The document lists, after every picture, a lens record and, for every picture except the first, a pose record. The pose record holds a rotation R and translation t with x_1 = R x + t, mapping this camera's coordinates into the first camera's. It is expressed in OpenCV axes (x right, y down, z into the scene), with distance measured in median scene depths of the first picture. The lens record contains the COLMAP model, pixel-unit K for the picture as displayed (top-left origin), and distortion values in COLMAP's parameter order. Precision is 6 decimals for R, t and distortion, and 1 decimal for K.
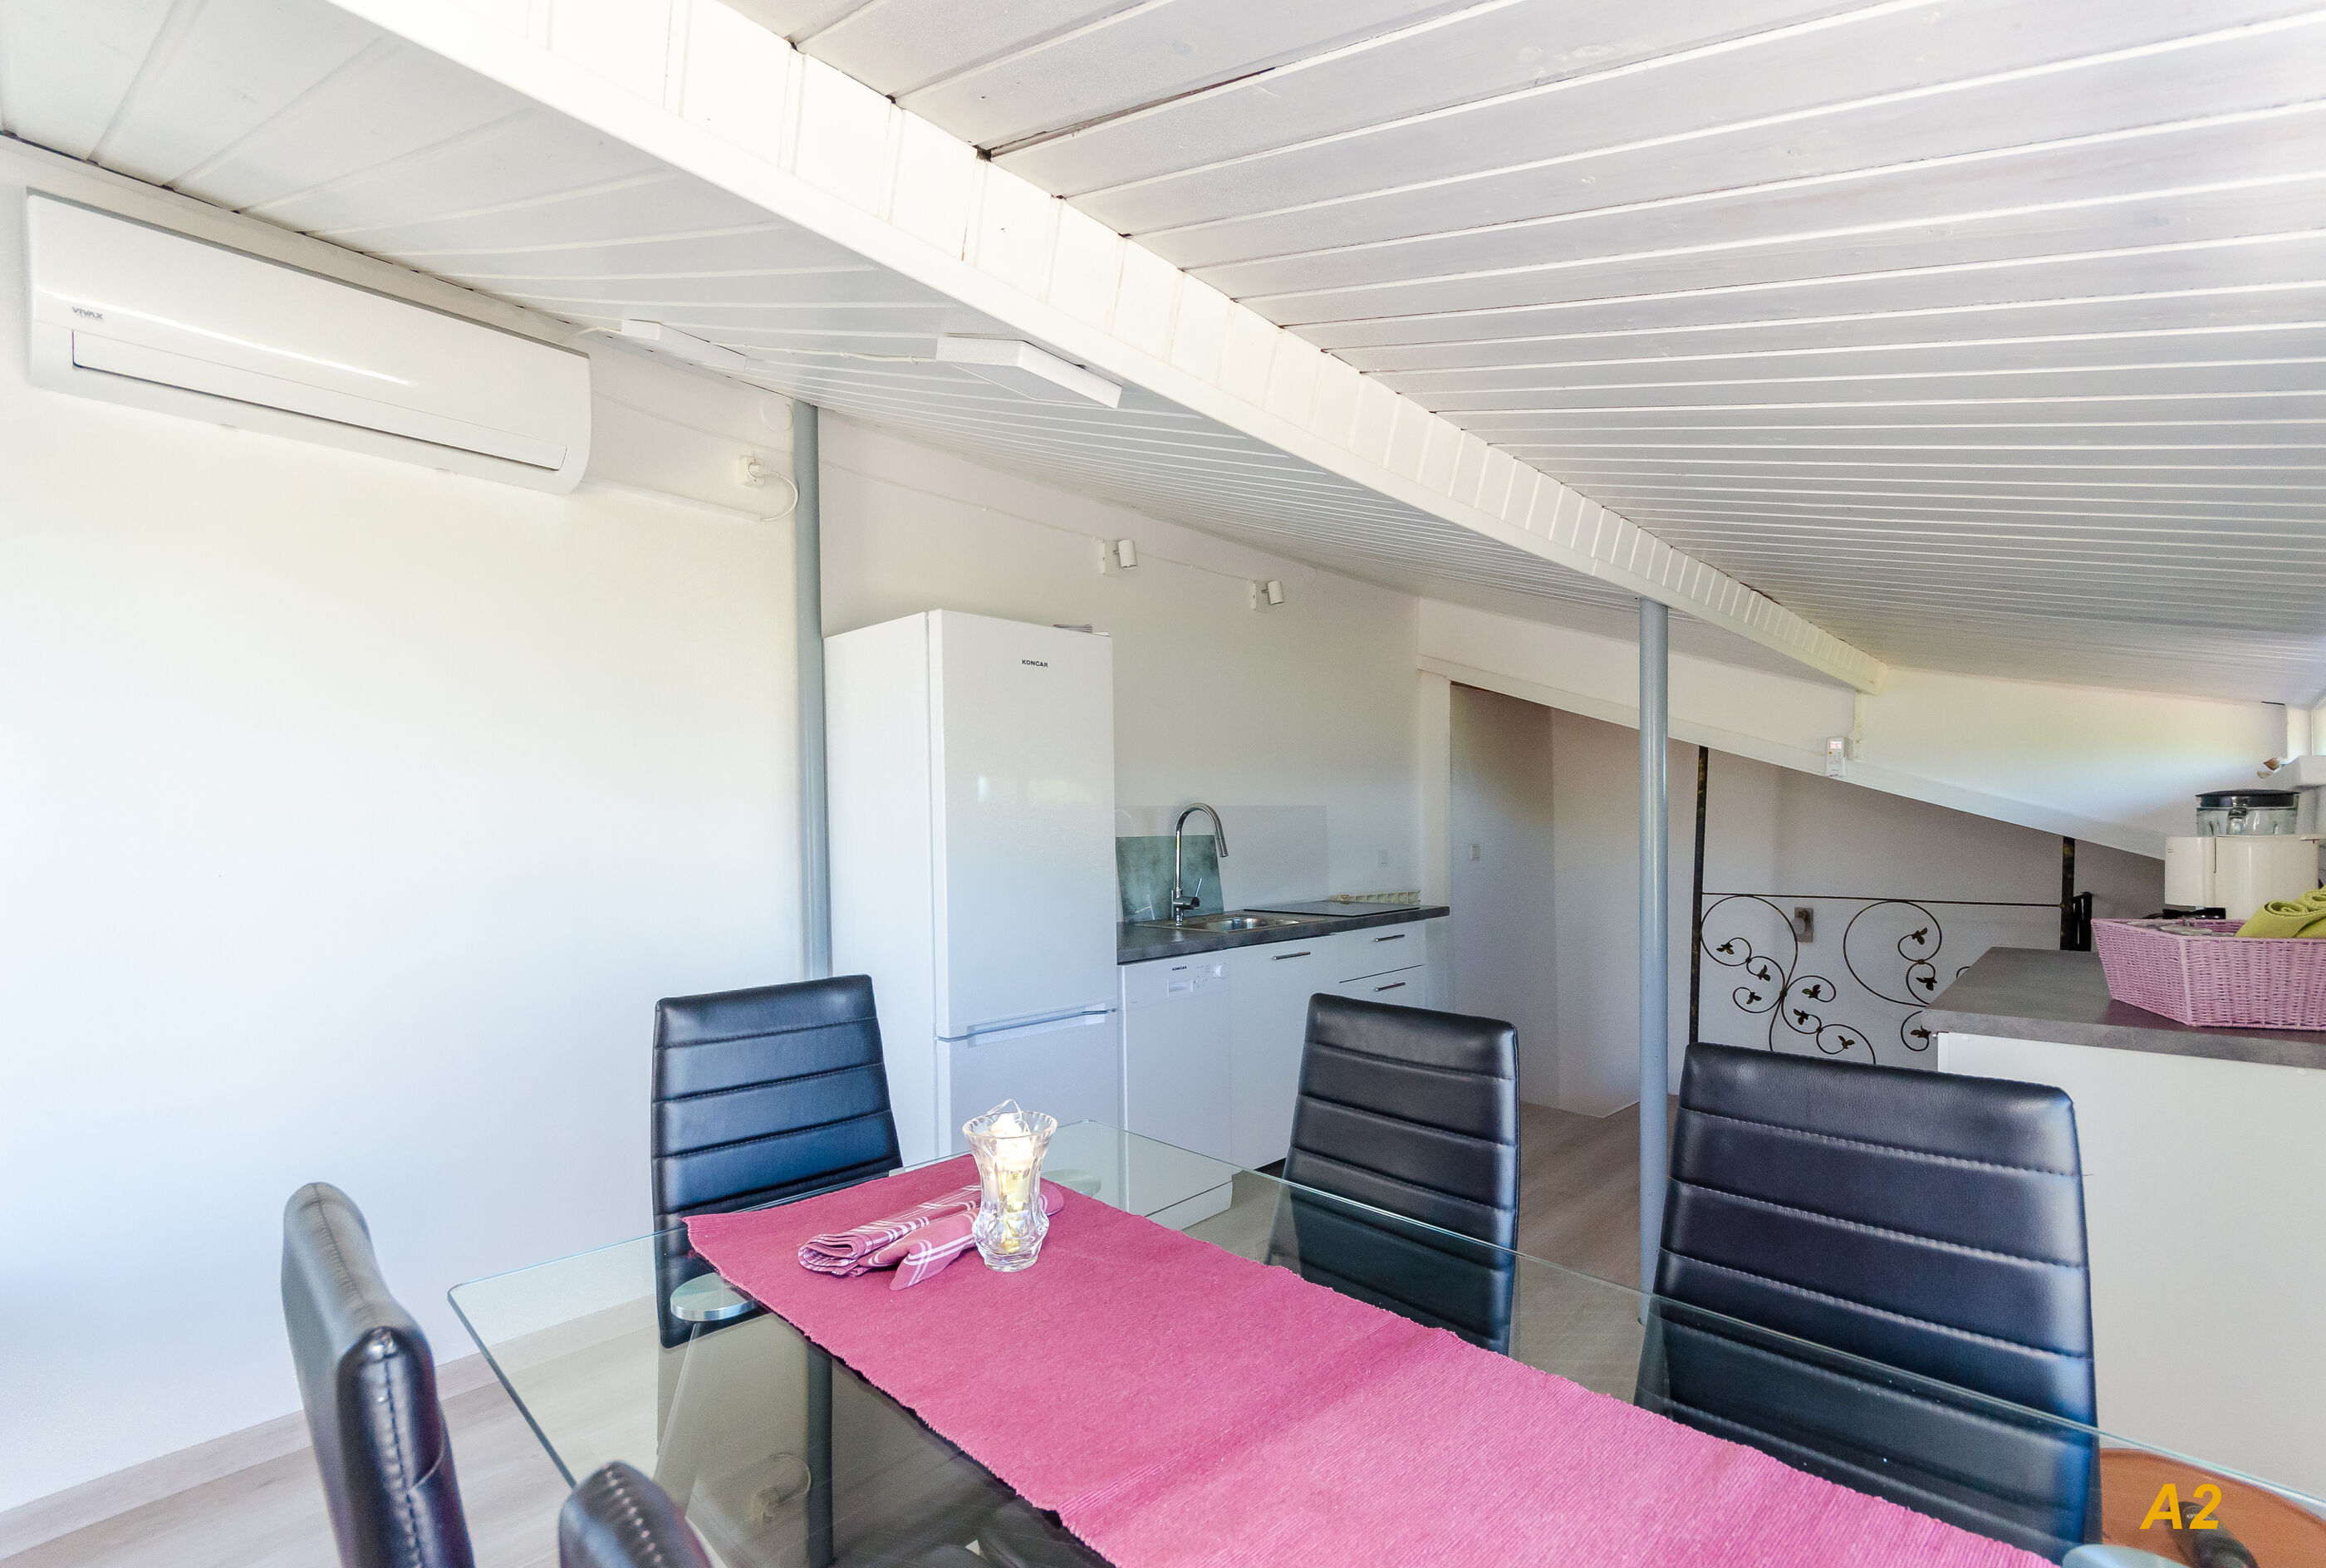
lens RADIAL K [[1009.2, 0, 1169.2], [0, 1009.2, 905.0], [0, 0, 1]] dist [0.000310, 0.000172]
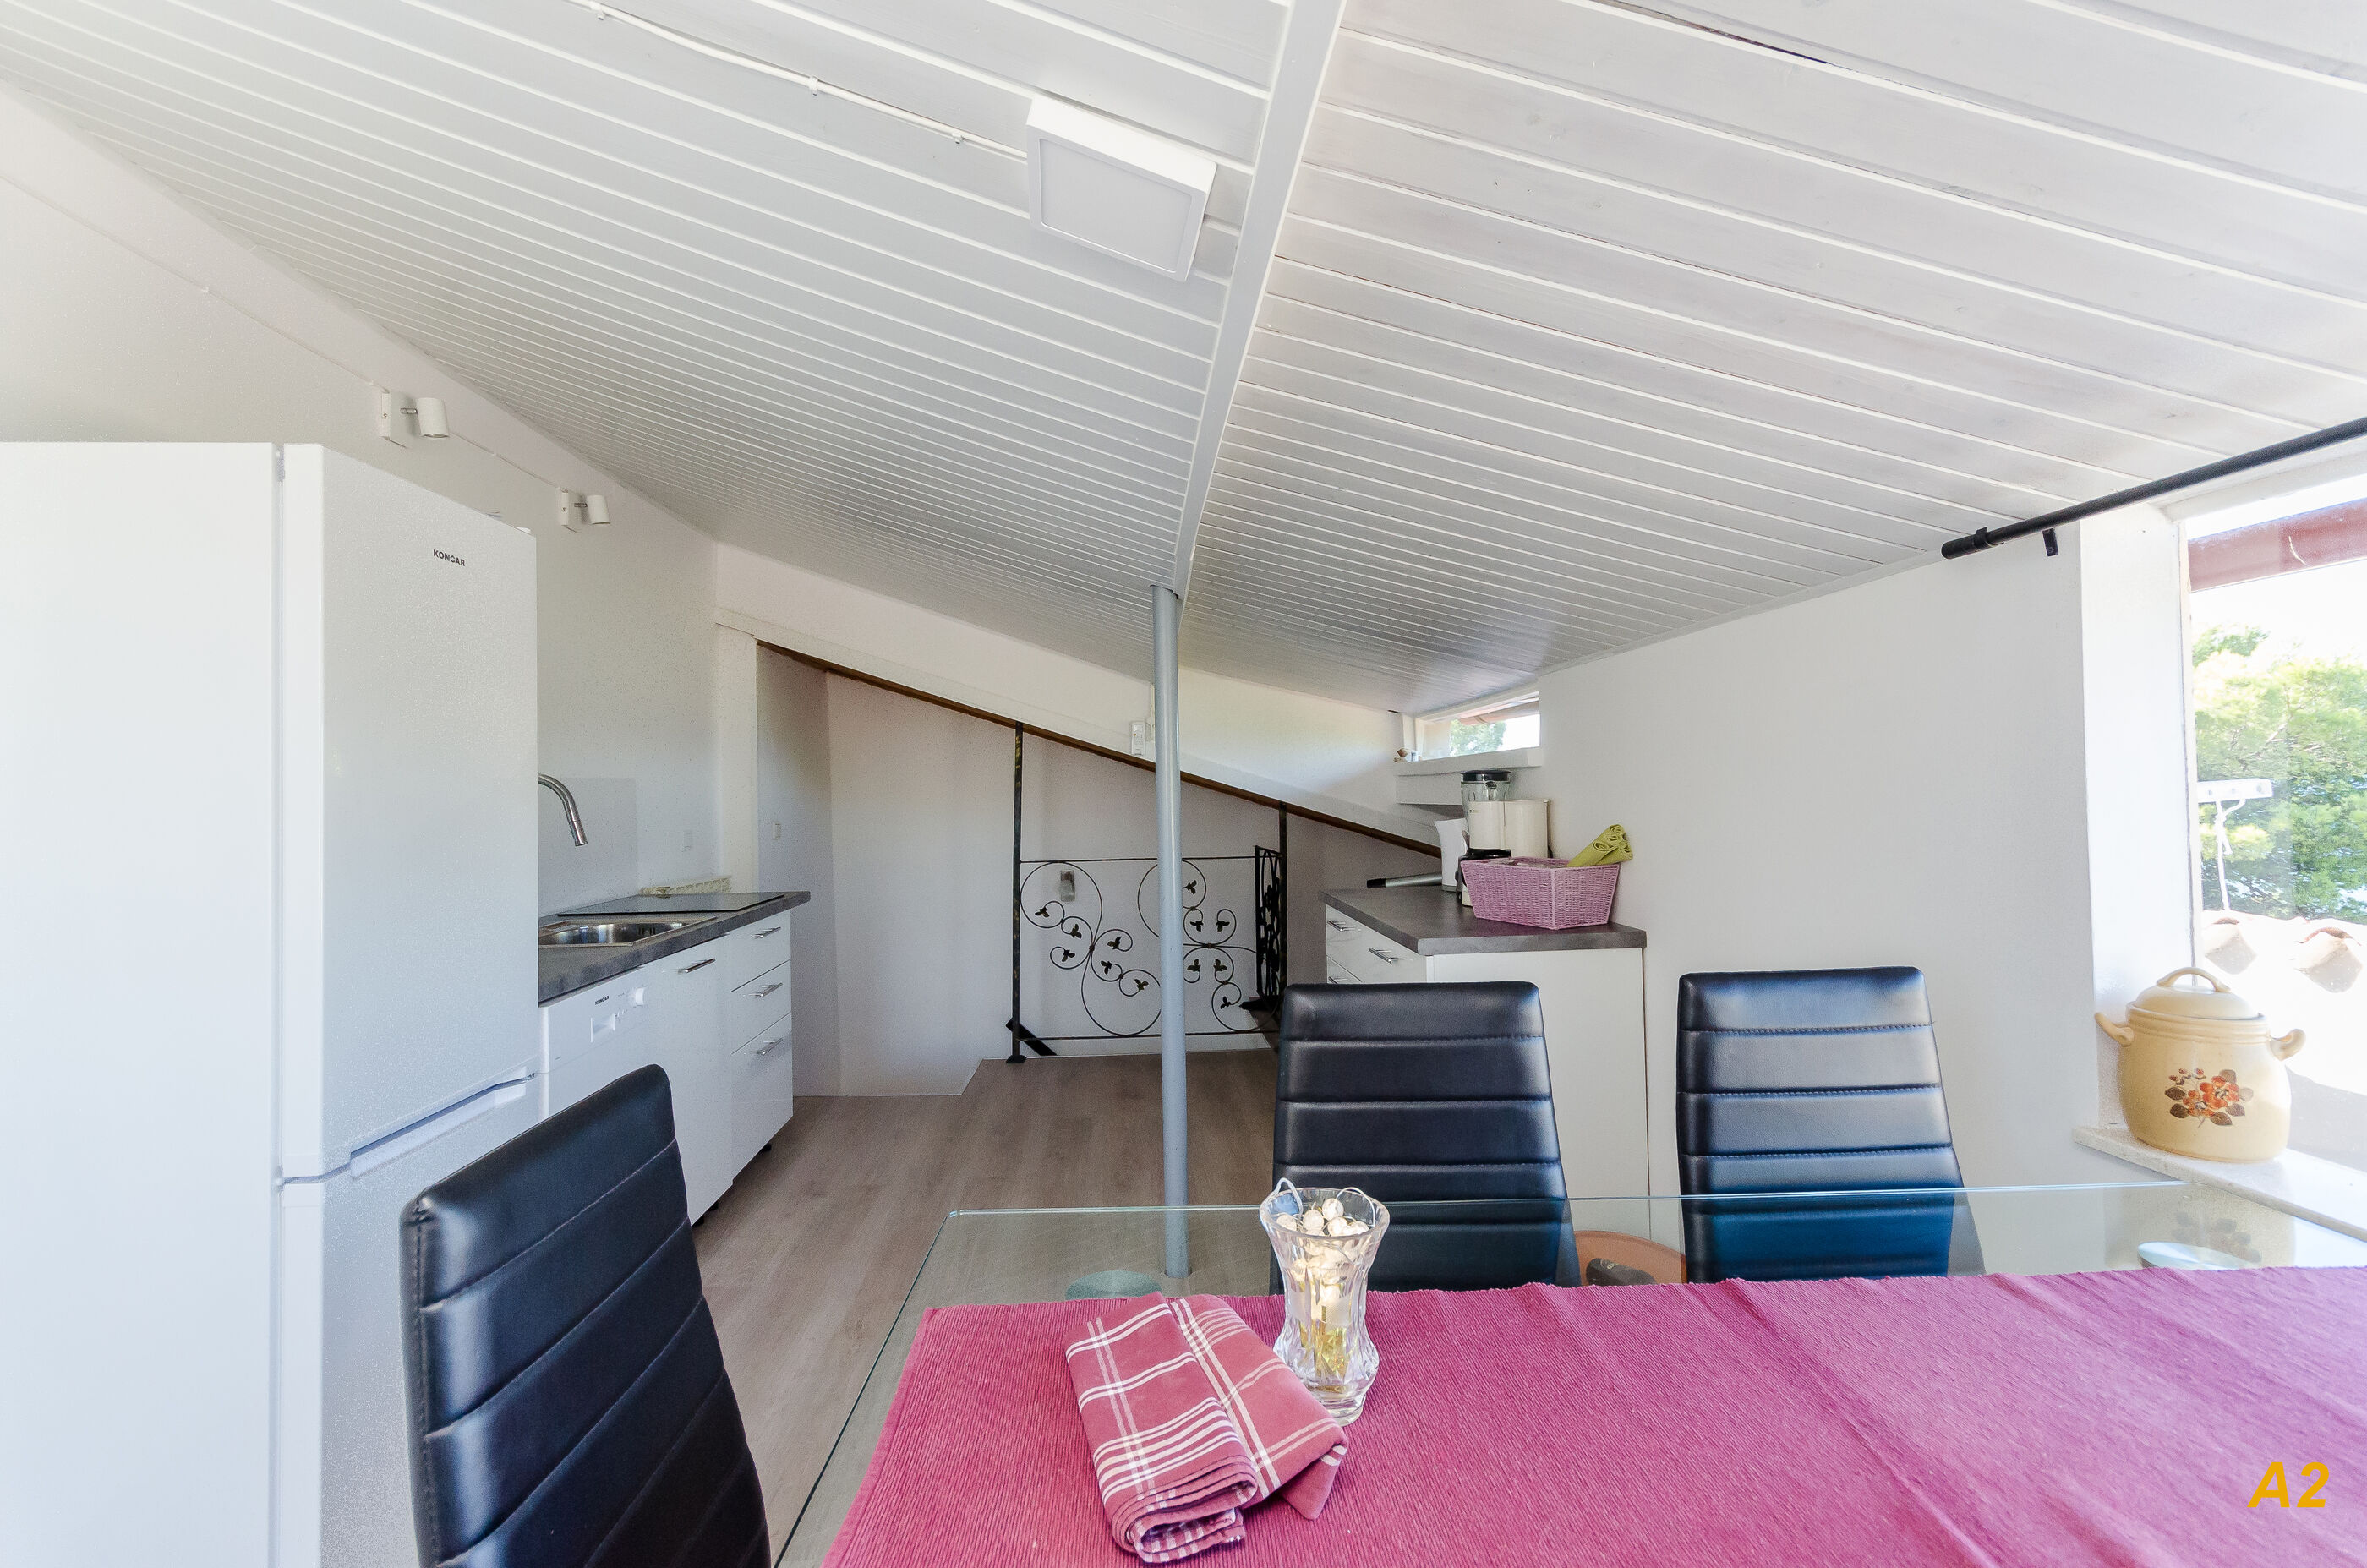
lens RADIAL K [[1057.2, 0, 1171.9], [0, 1057.2, 798.3], [0, 0, 1]] dist [0.001255, 0.000317]
pose [[0.697649, -0.008995, 0.716383, -0.181099], [0.066995, 0.996359, -0.052732, -0.010404], [-0.713300, 0.084782, 0.695712, 0.123516]]
